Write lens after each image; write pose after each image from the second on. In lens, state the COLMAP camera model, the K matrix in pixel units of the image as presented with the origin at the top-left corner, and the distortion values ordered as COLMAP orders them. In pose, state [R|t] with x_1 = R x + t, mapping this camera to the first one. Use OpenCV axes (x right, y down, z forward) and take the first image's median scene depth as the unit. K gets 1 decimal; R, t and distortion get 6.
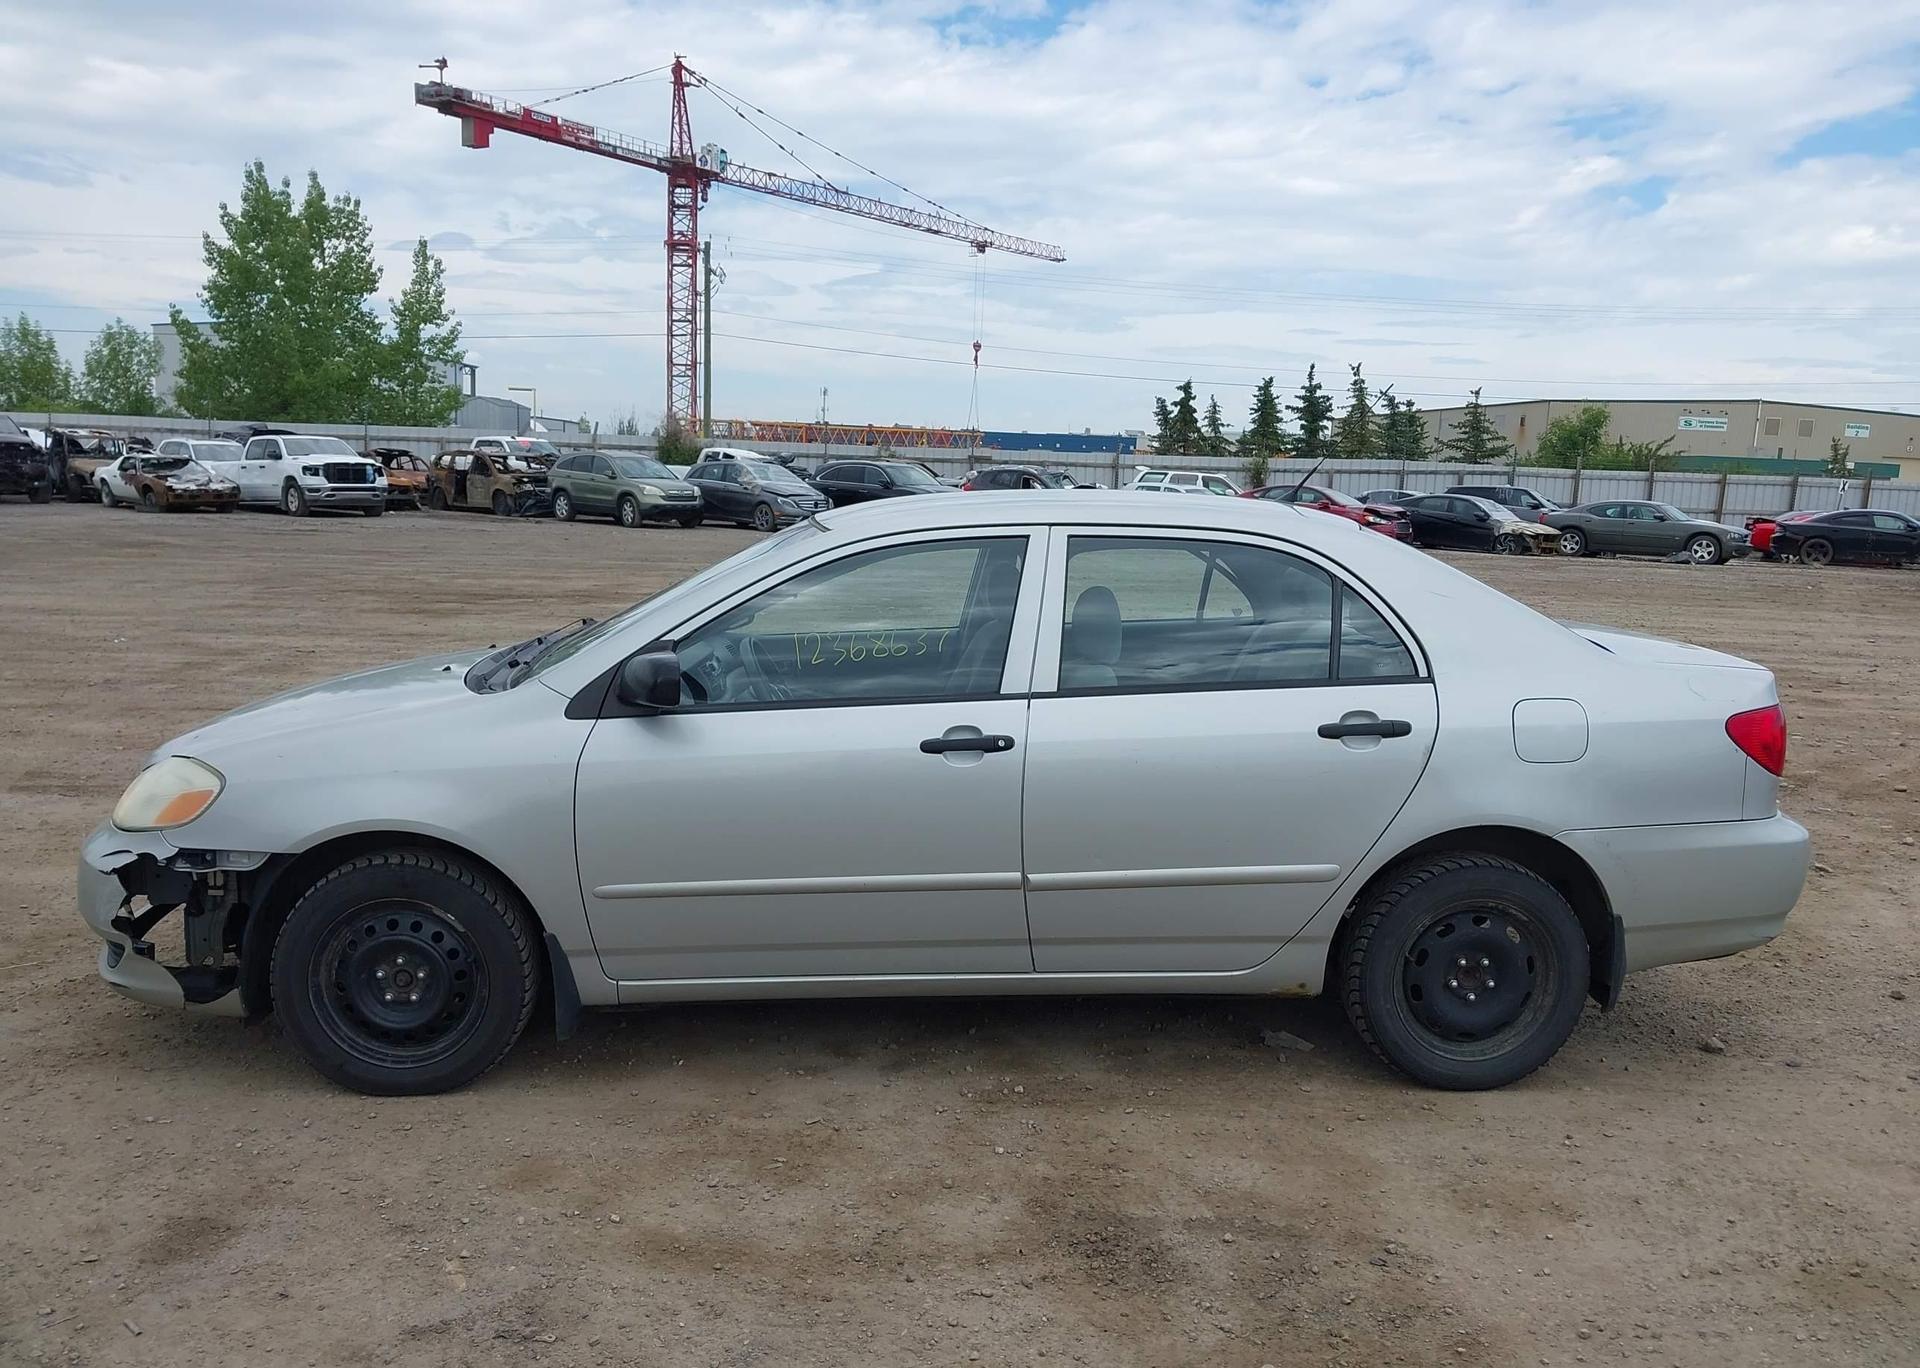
lens RADIAL K [[1512.7, 0, 960.0], [0, 1512.7, 684.0], [0, 0, 1]] dist [0.045511, -0.089951]
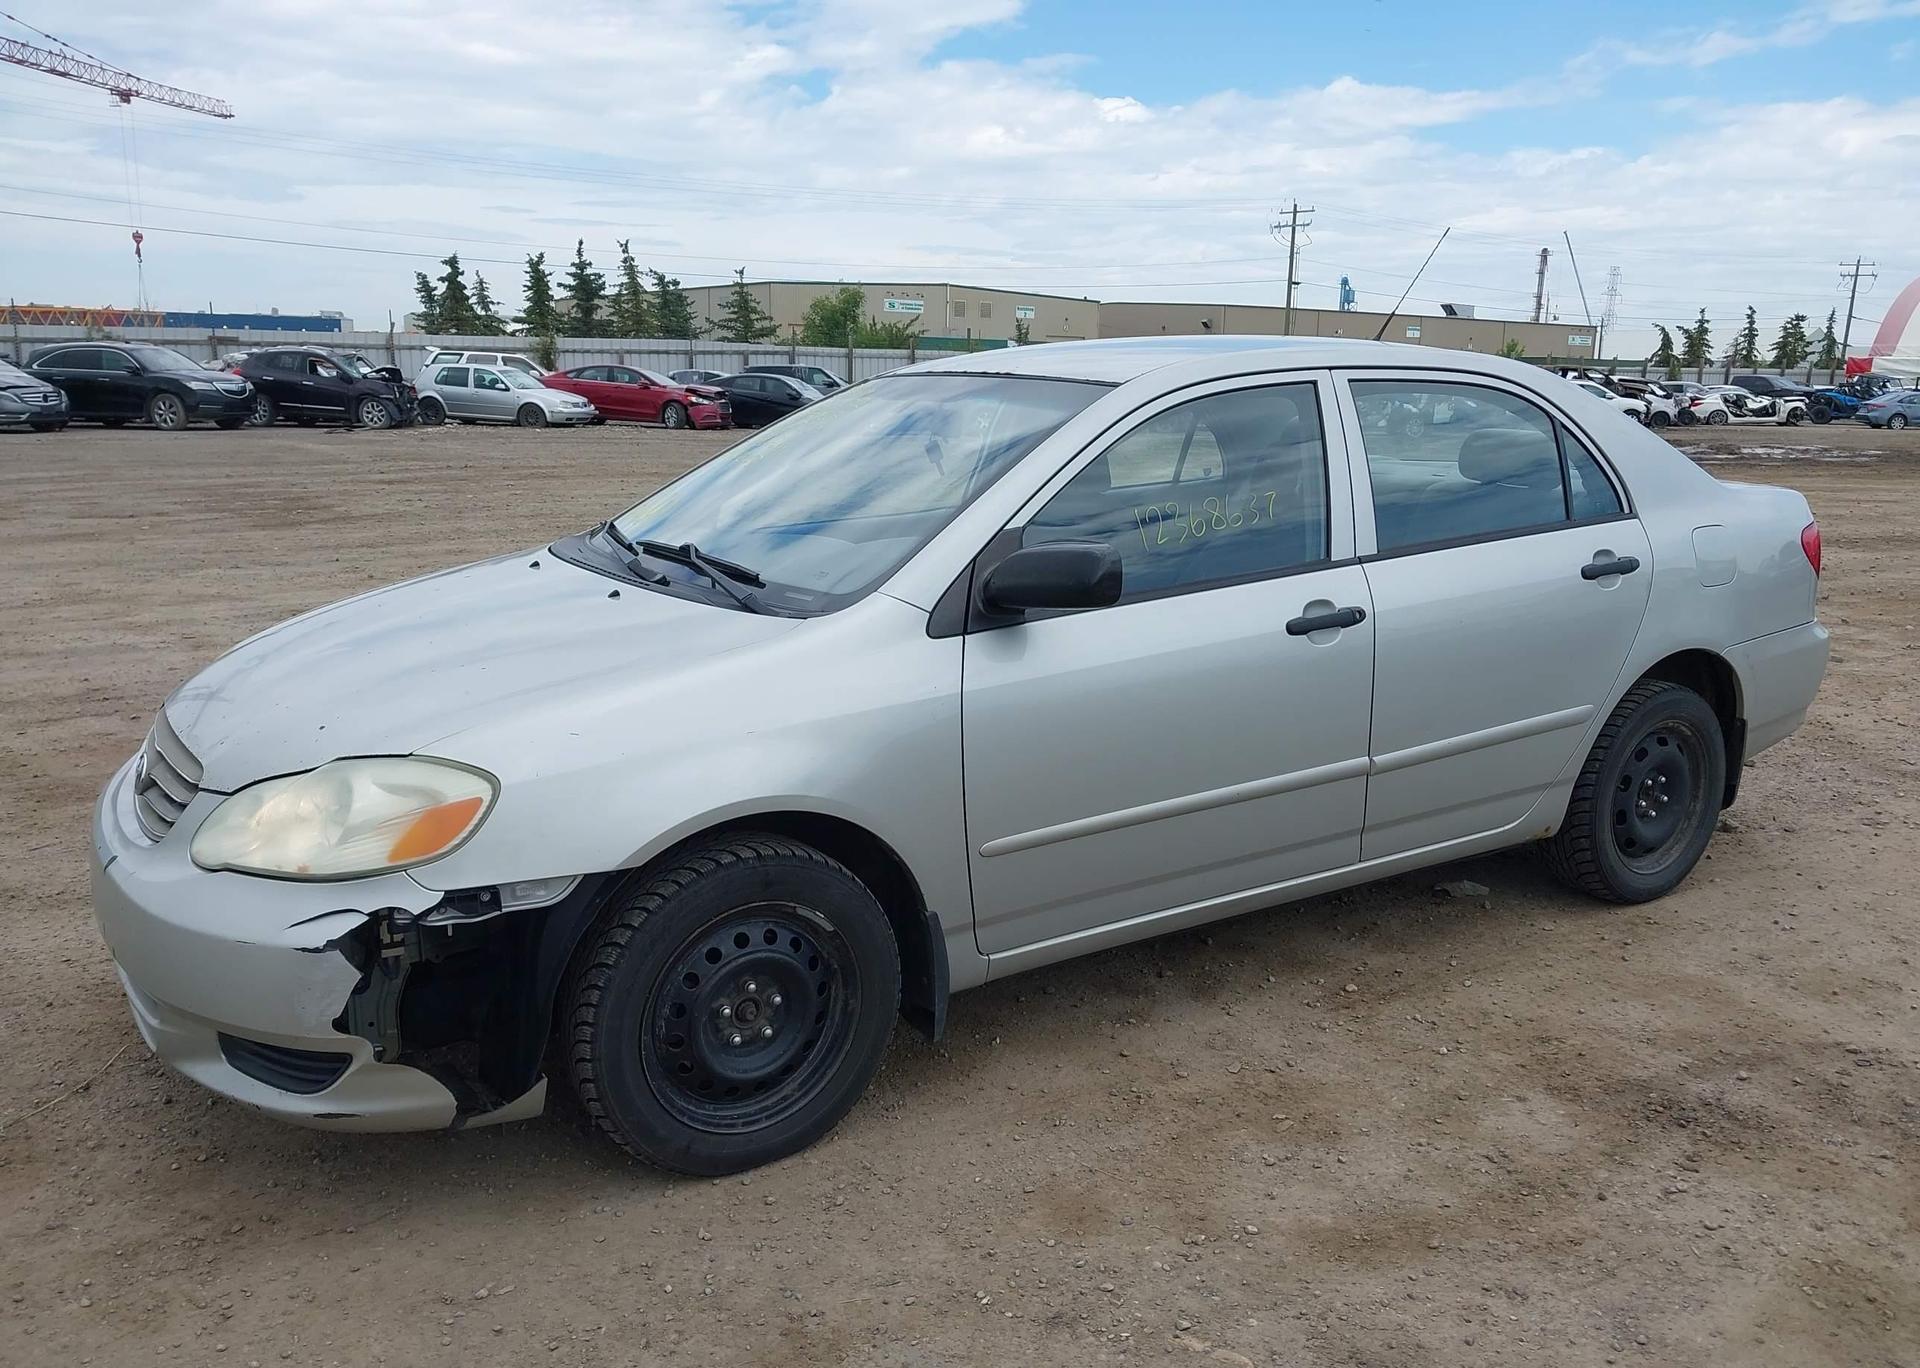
lens RADIAL K [[1512.7, 0, 960.0], [0, 1512.7, 684.0], [0, 0, 1]] dist [0.045511, -0.089951]
pose [[0.876959, -0.116669, 0.466188, -0.043933], [0.081651, 0.992152, 0.094701, -0.001866], [-0.473577, -0.044984, 0.879603, 0.022715]]
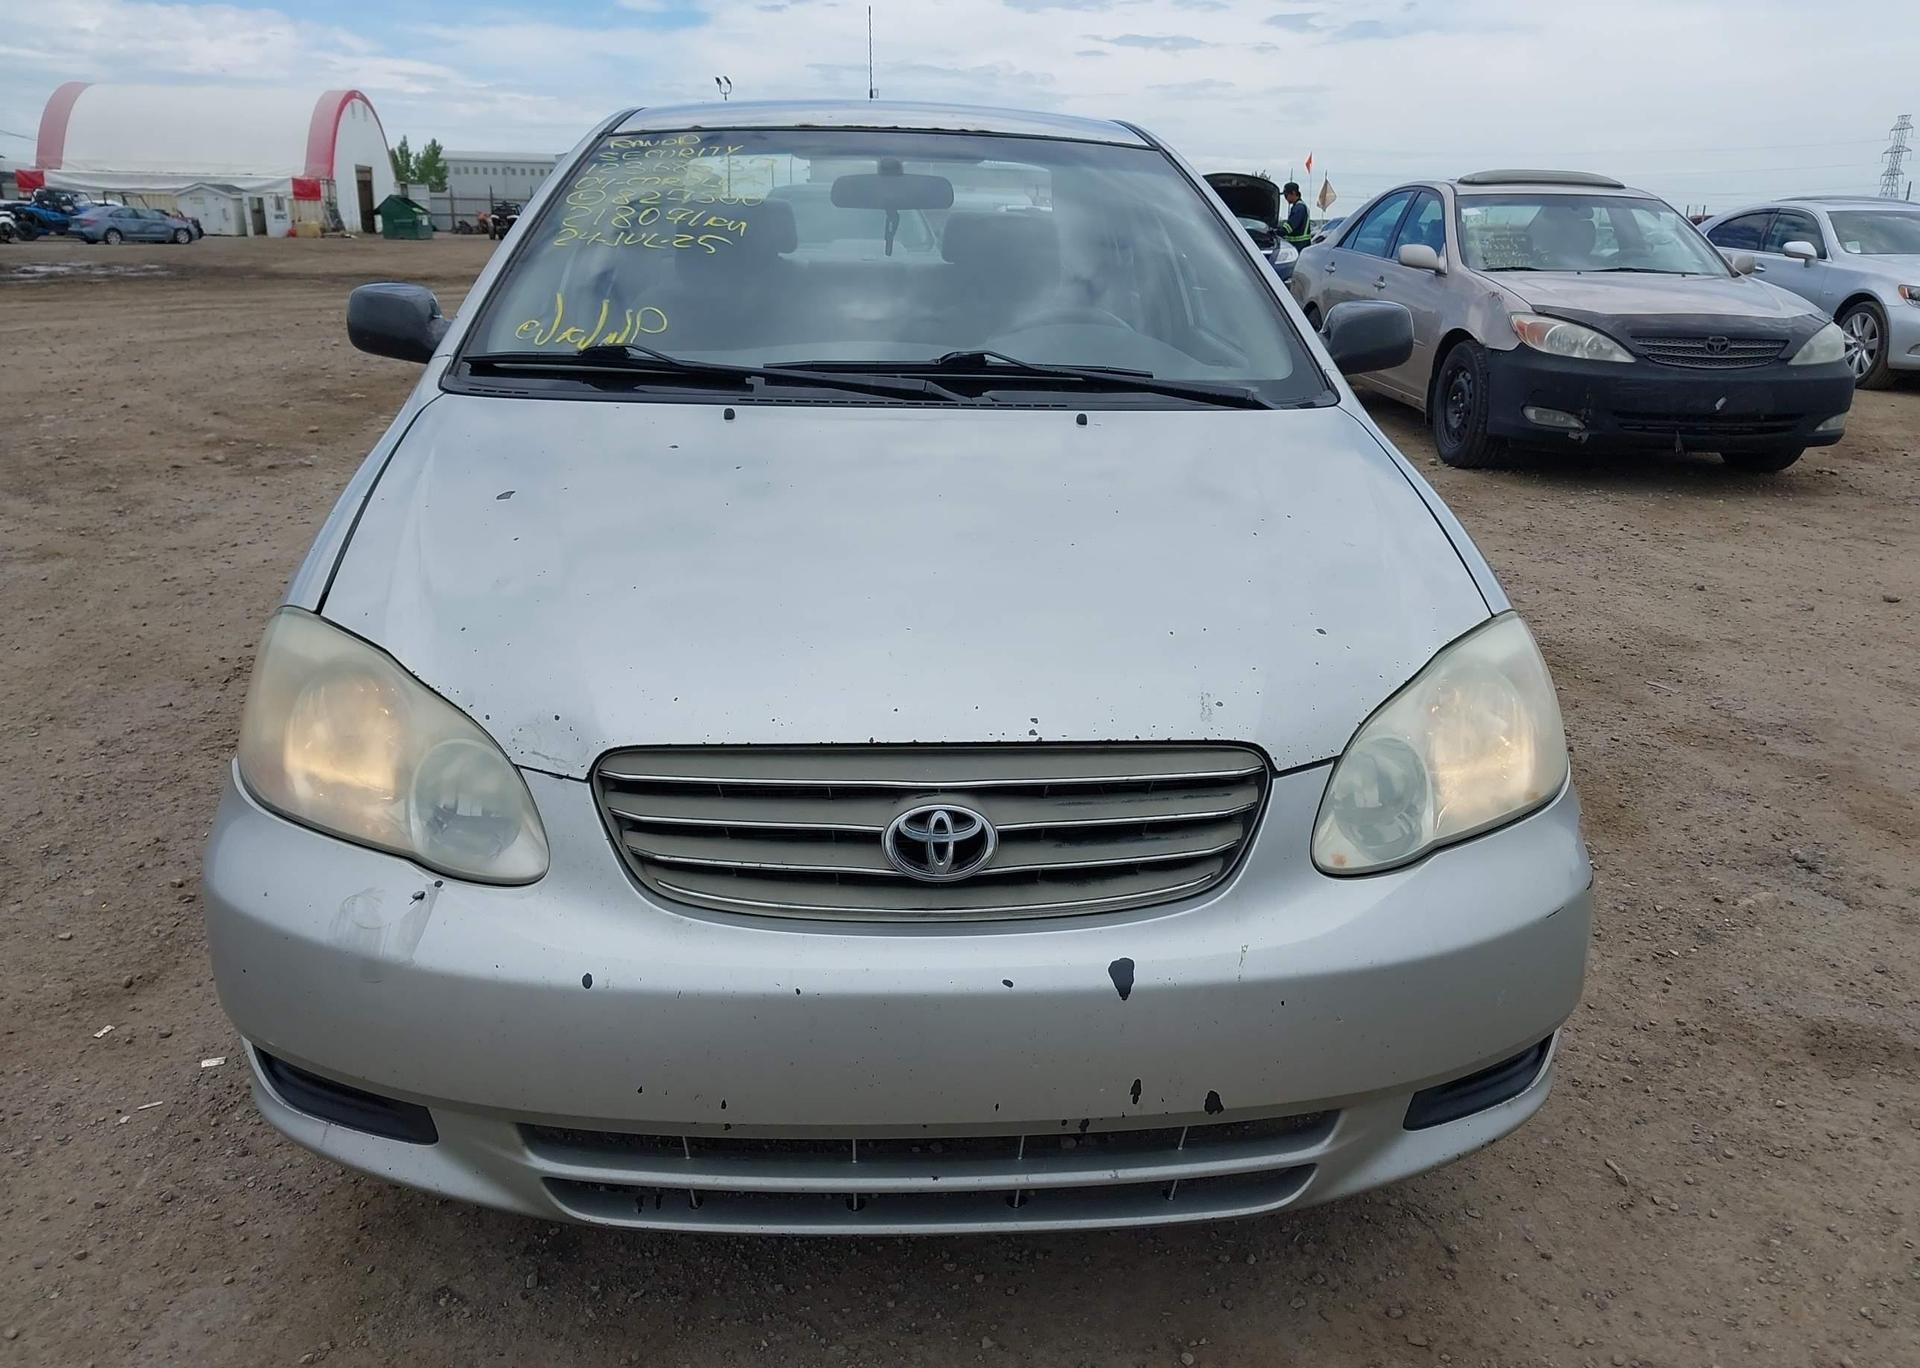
lens RADIAL K [[1524.8, 0, 953.3], [0, 1524.8, 698.3], [0, 0, 1]] dist [0.005796, -0.005899]
pose [[-0.008621, -0.330124, 0.943898, -0.071934], [0.120317, 0.936733, 0.328717, -0.008188], [-0.992698, 0.116401, 0.031644, 0.084846]]
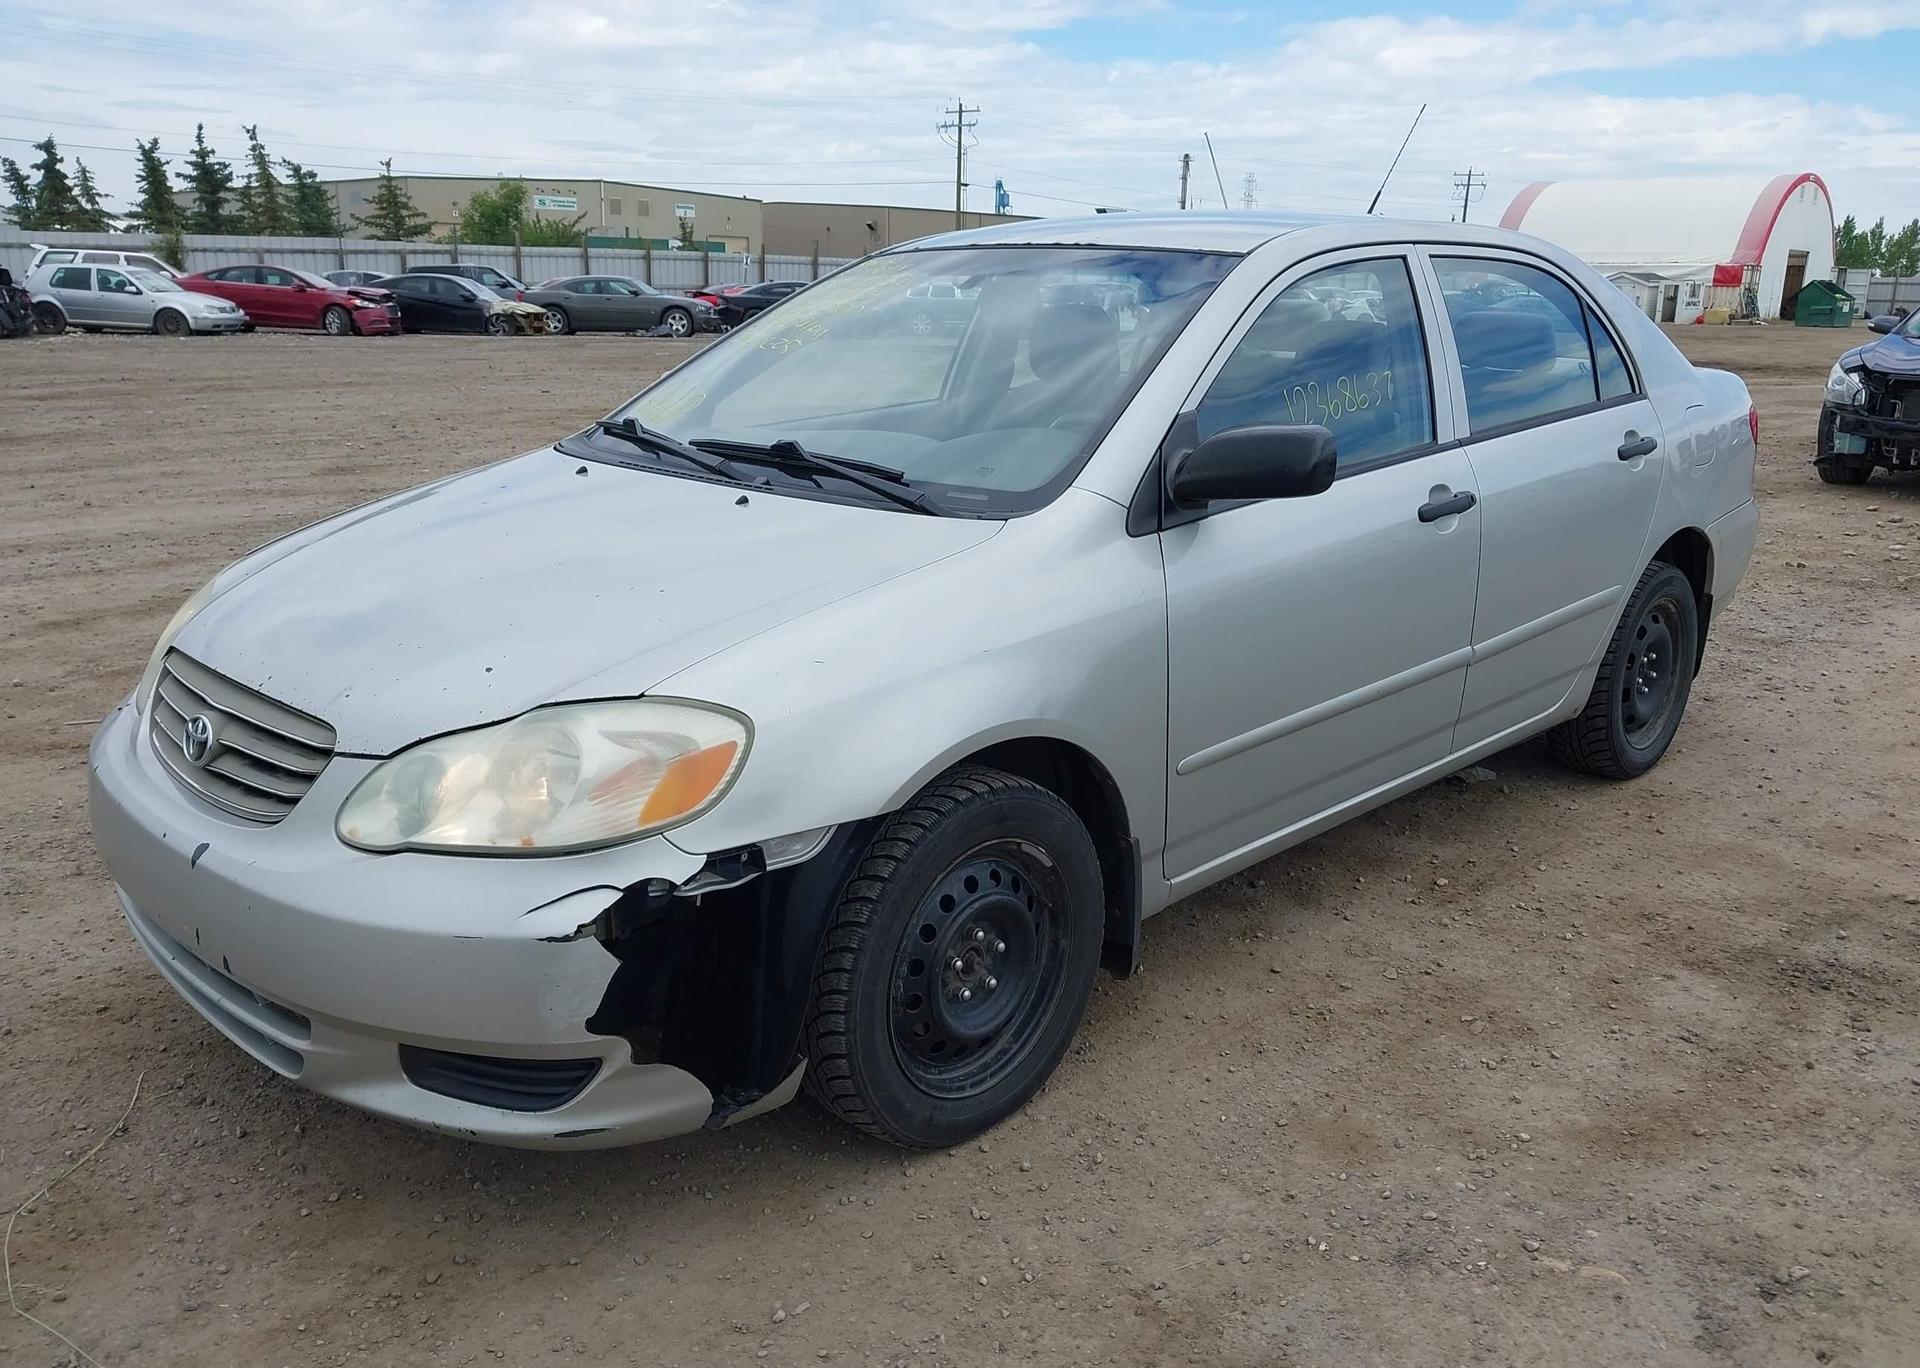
lens RADIAL K [[1524.8, 0, 953.3], [0, 1524.8, 698.3], [0, 0, 1]] dist [0.005796, -0.005899]
pose [[0.756267, -0.193940, 0.624858, -0.055772], [0.102152, 0.978345, 0.180018, -0.002809], [-0.646240, -0.072311, 0.759701, 0.037366]]
